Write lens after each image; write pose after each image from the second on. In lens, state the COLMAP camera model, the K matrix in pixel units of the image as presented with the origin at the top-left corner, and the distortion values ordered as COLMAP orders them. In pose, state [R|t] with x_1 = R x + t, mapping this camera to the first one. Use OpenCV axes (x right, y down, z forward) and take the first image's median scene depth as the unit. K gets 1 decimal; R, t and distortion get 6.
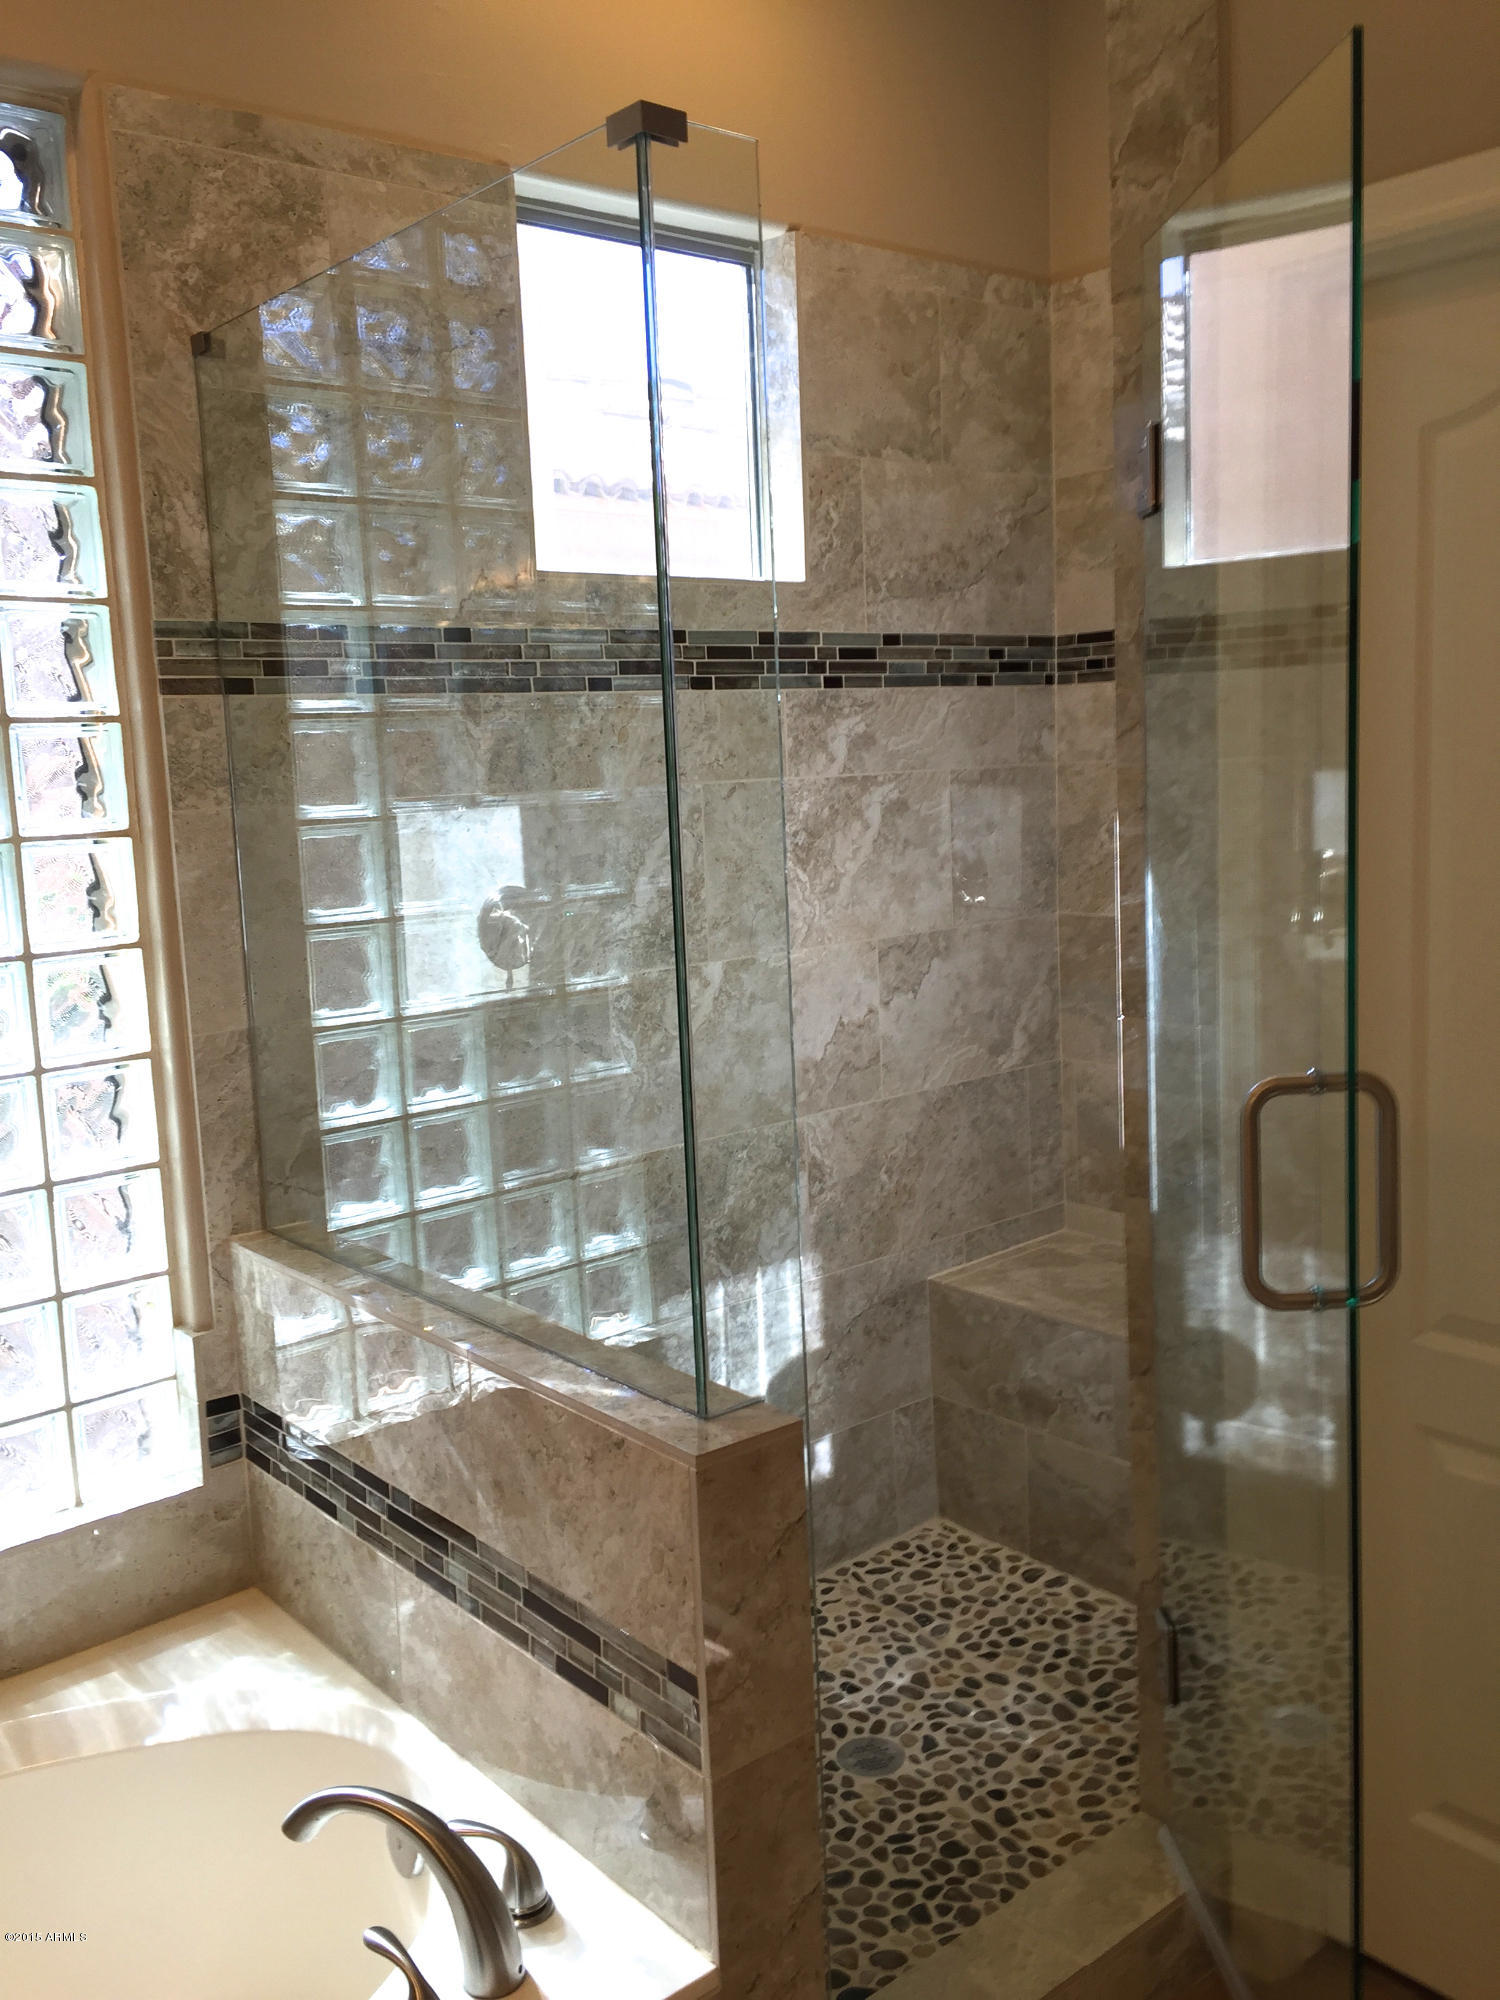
lens RADIAL K [[1707.0, 0, 755.8], [0, 1707.0, 979.2], [0, 0, 1]] dist [0.067312, -0.091182]
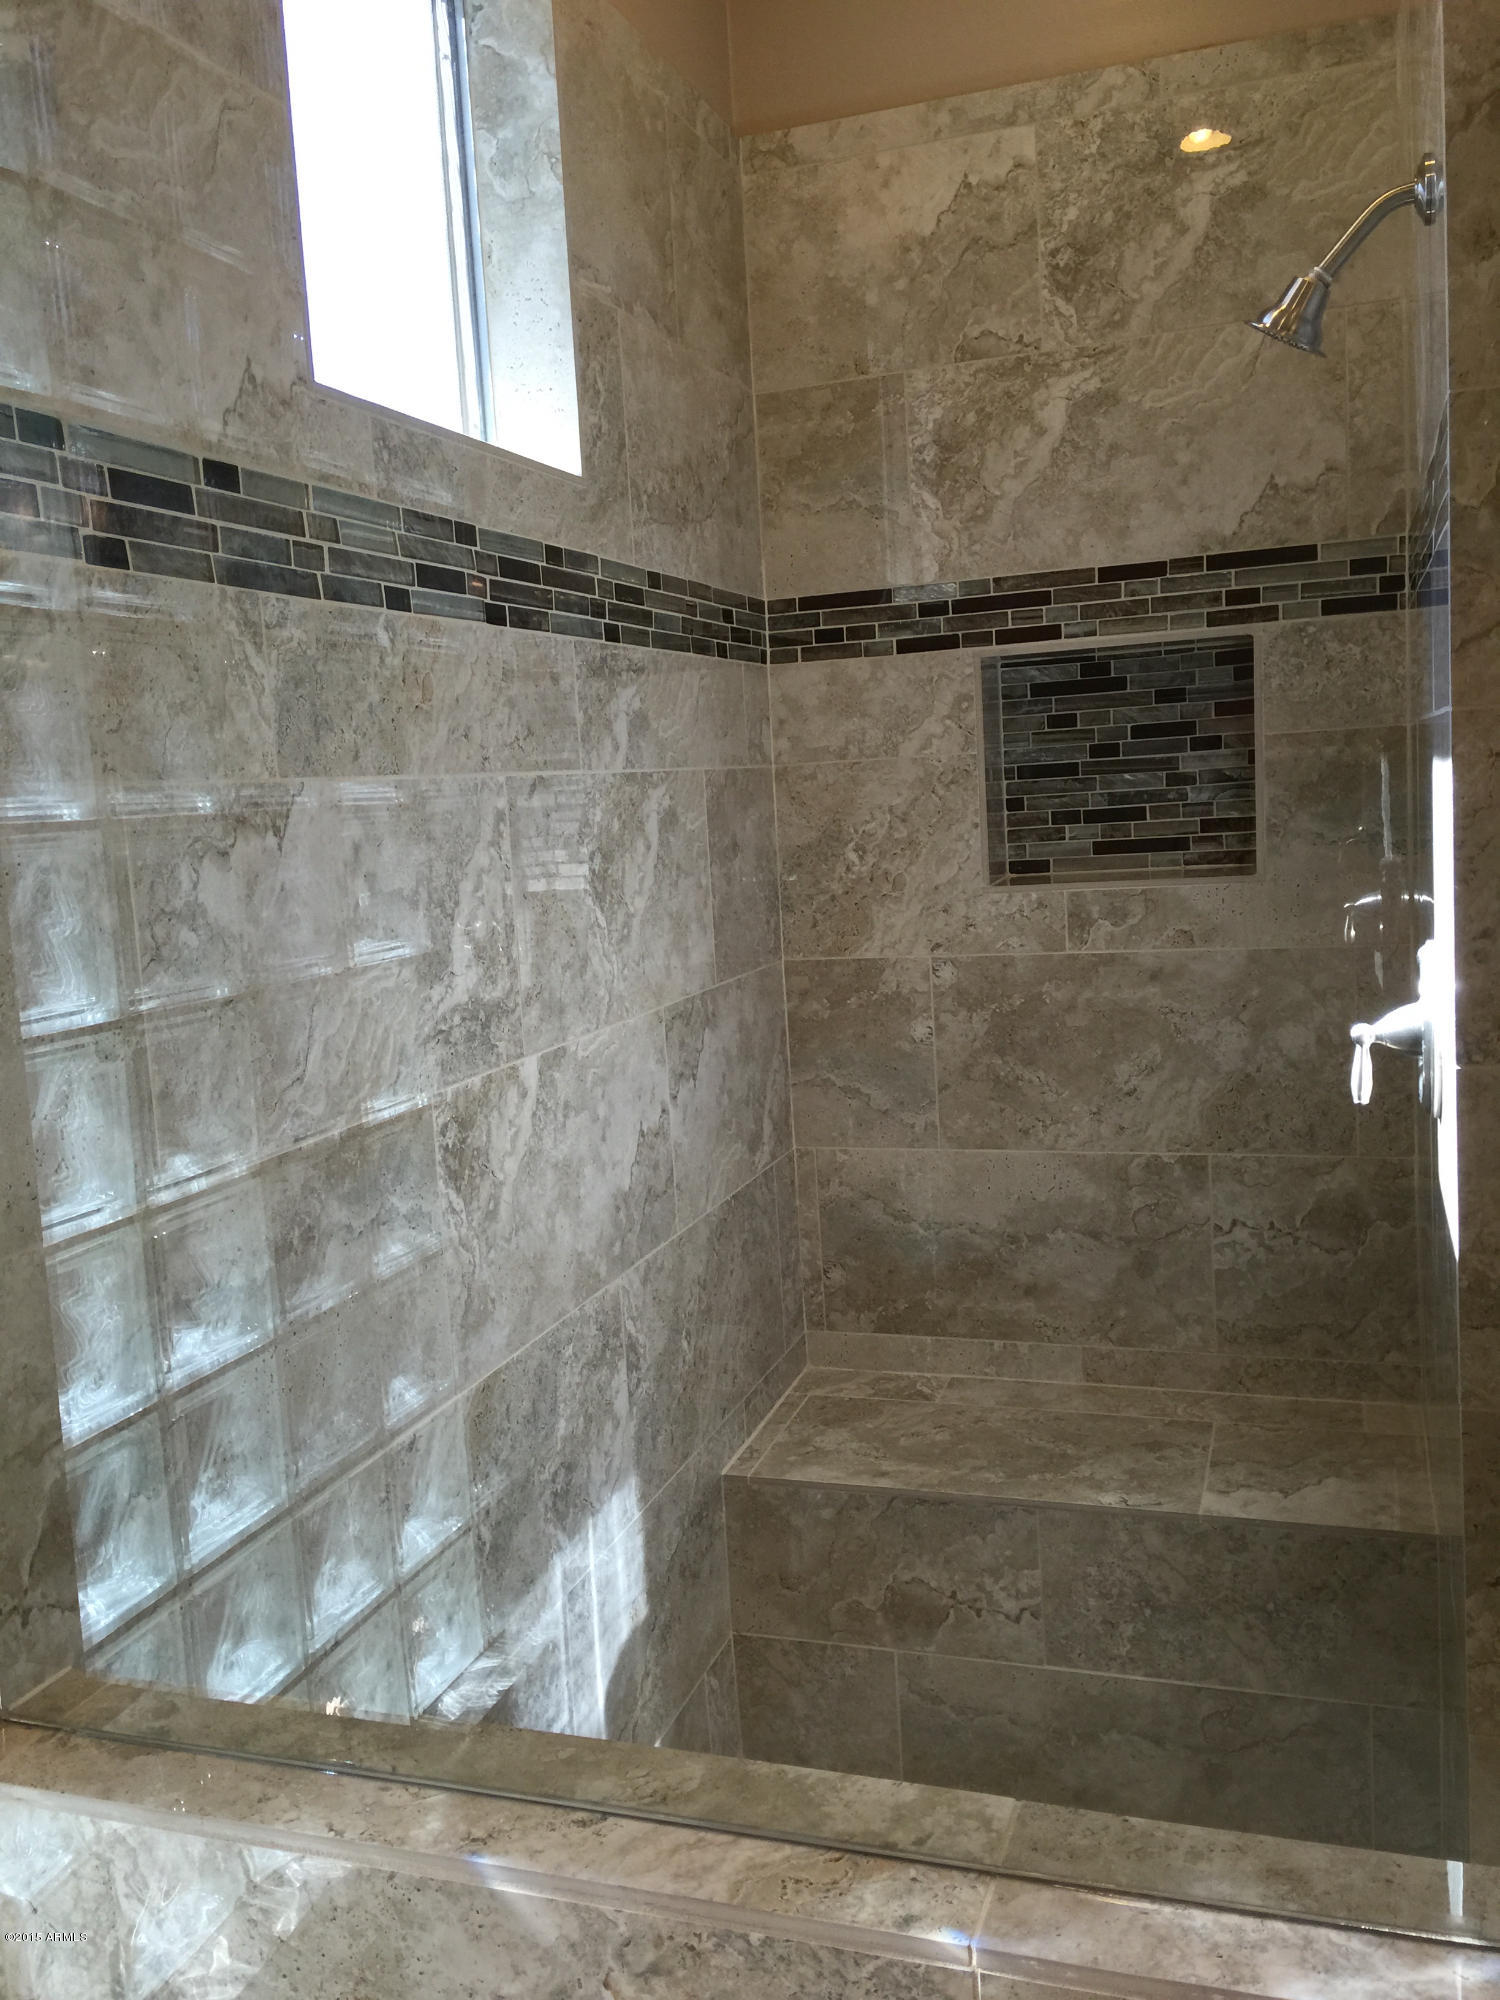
lens RADIAL K [[1707.0, 0, 744.4], [0, 1707.0, 1002.5], [0, 0, 1]] dist [0.067312, -0.091182]
pose [[0.847838, -0.067796, 0.525904, -0.283509], [0.081817, 0.996642, -0.003421, -0.021187], [-0.523906, 0.045928, 0.850537, 0.409973]]
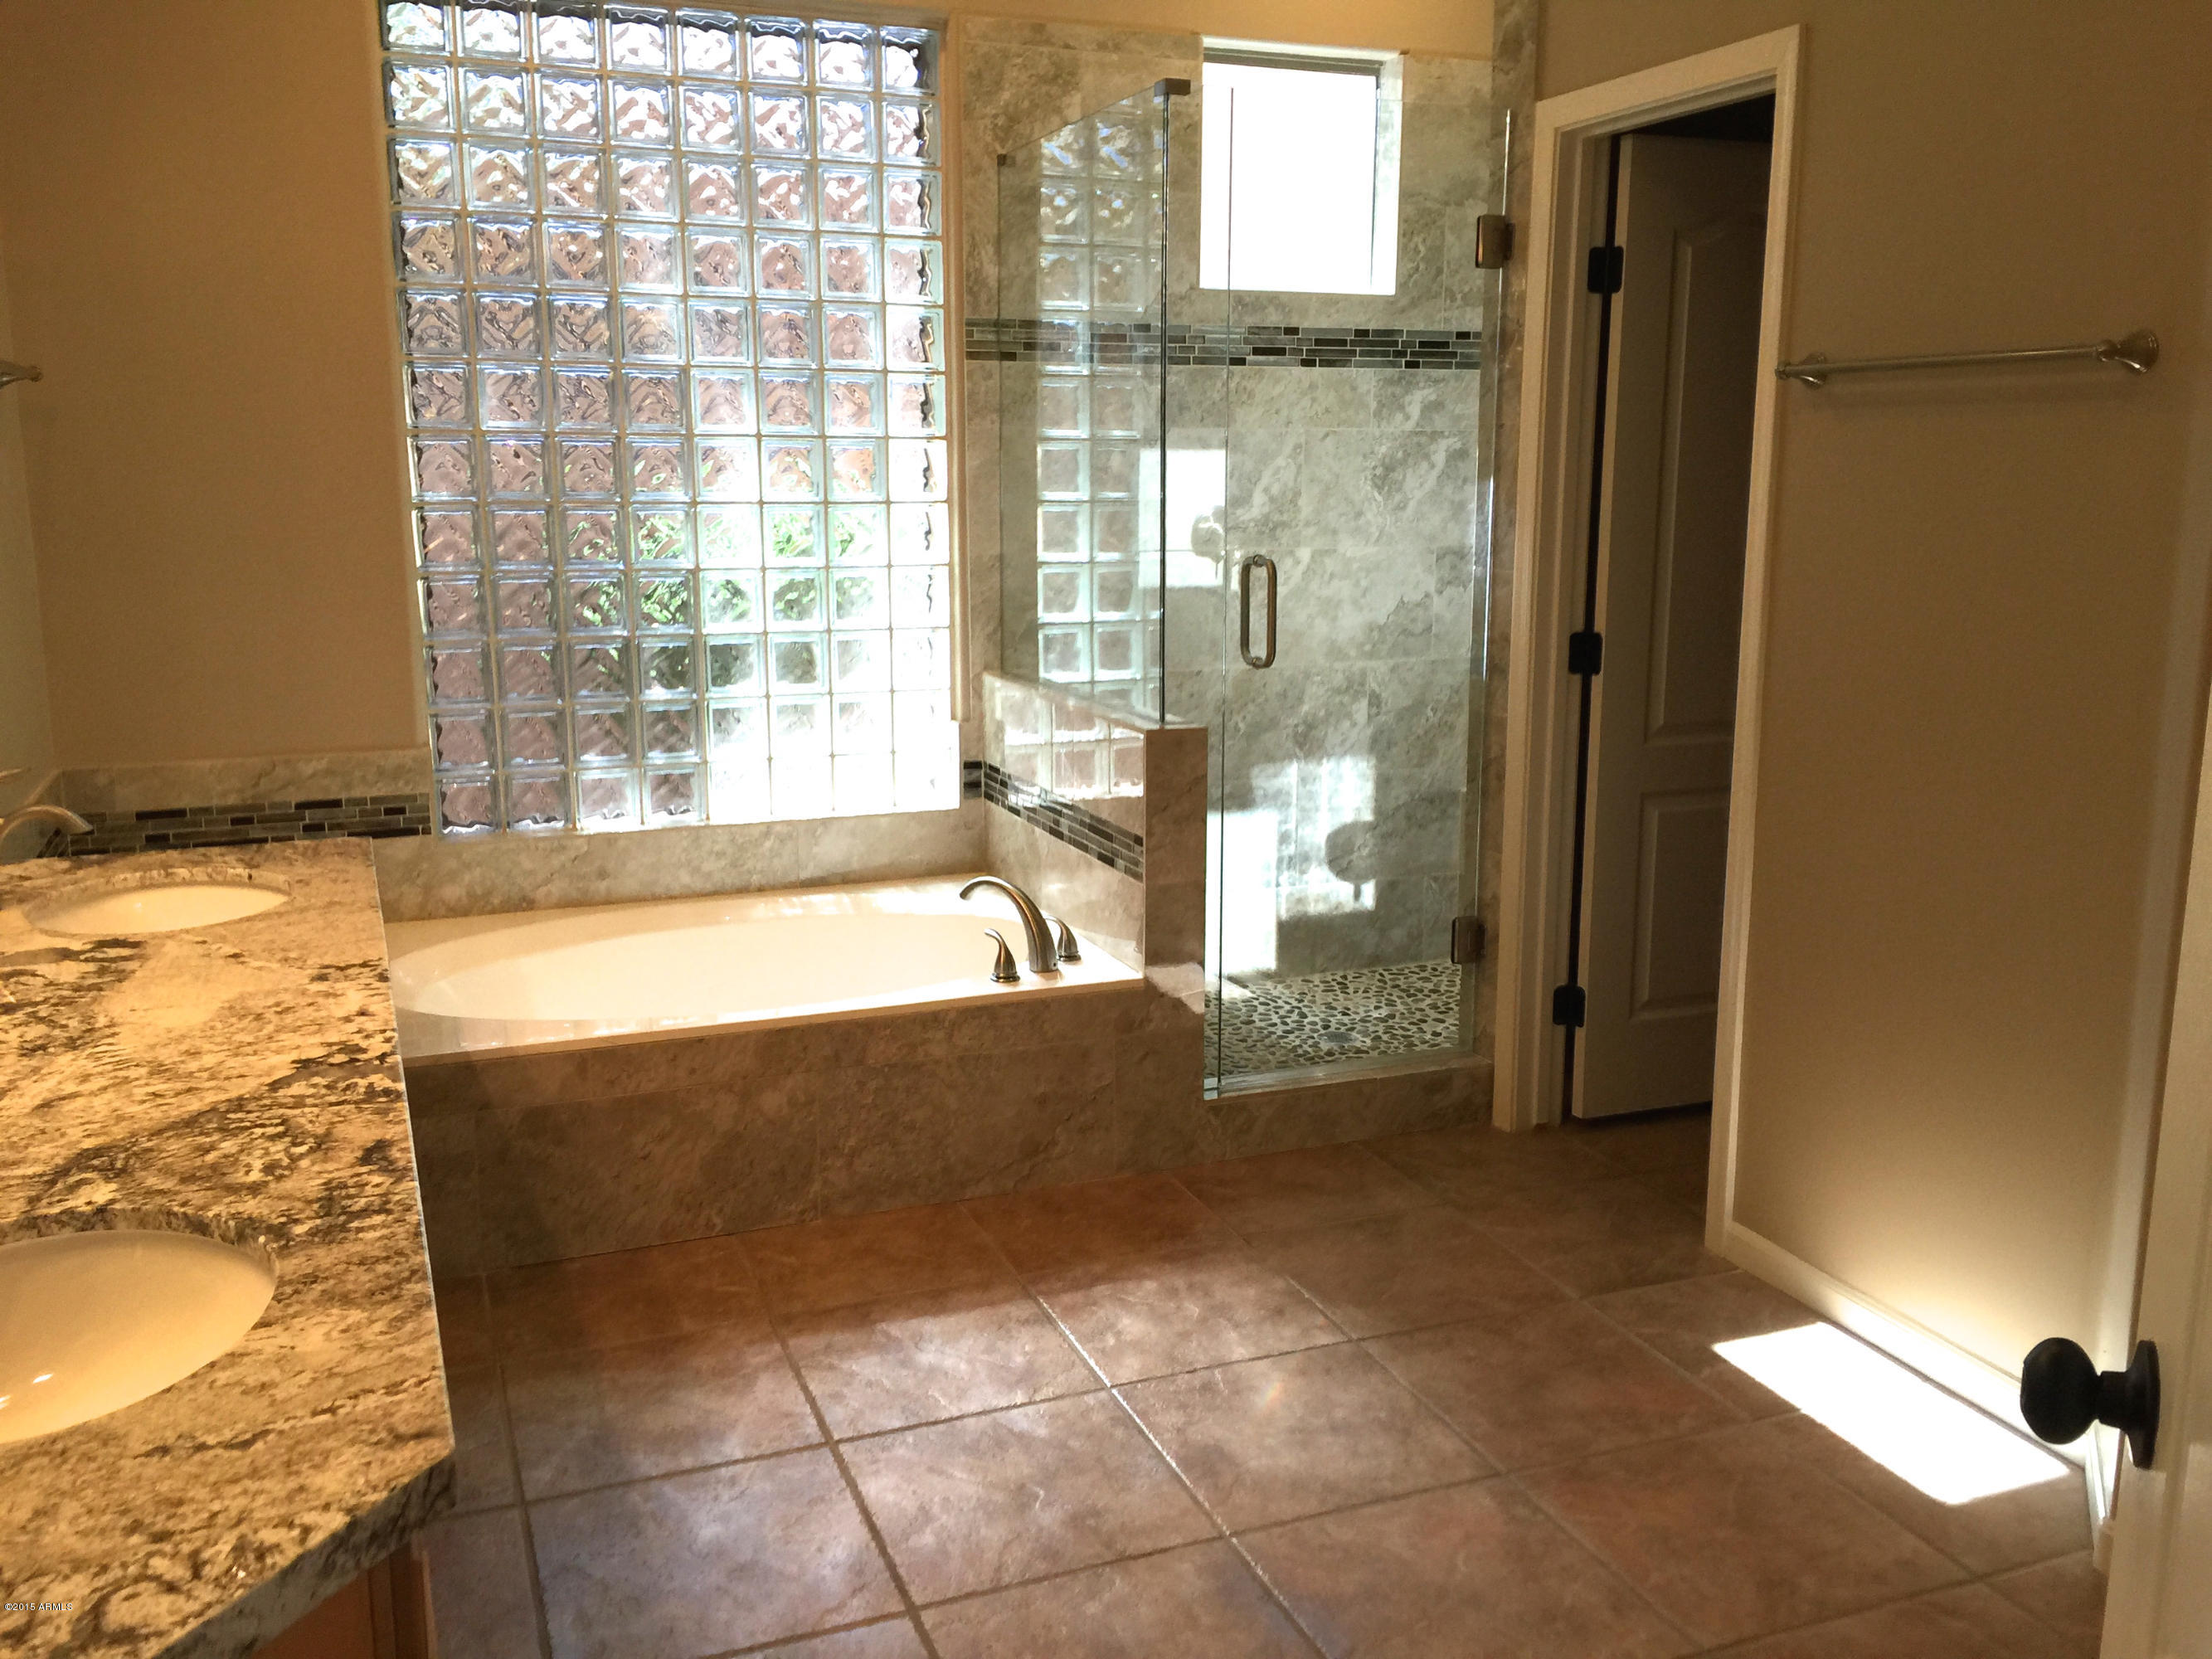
lens RADIAL K [[1888.0, 0, 1115.6], [0, 1888.0, 816.6], [0, 0, 1]] dist [0.067312, -0.091182]
pose [[0.945694, 0.093386, -0.311355, 0.353685], [-0.078213, 0.995075, 0.060897, 0.135201], [0.315509, -0.033238, 0.948340, -0.644791]]
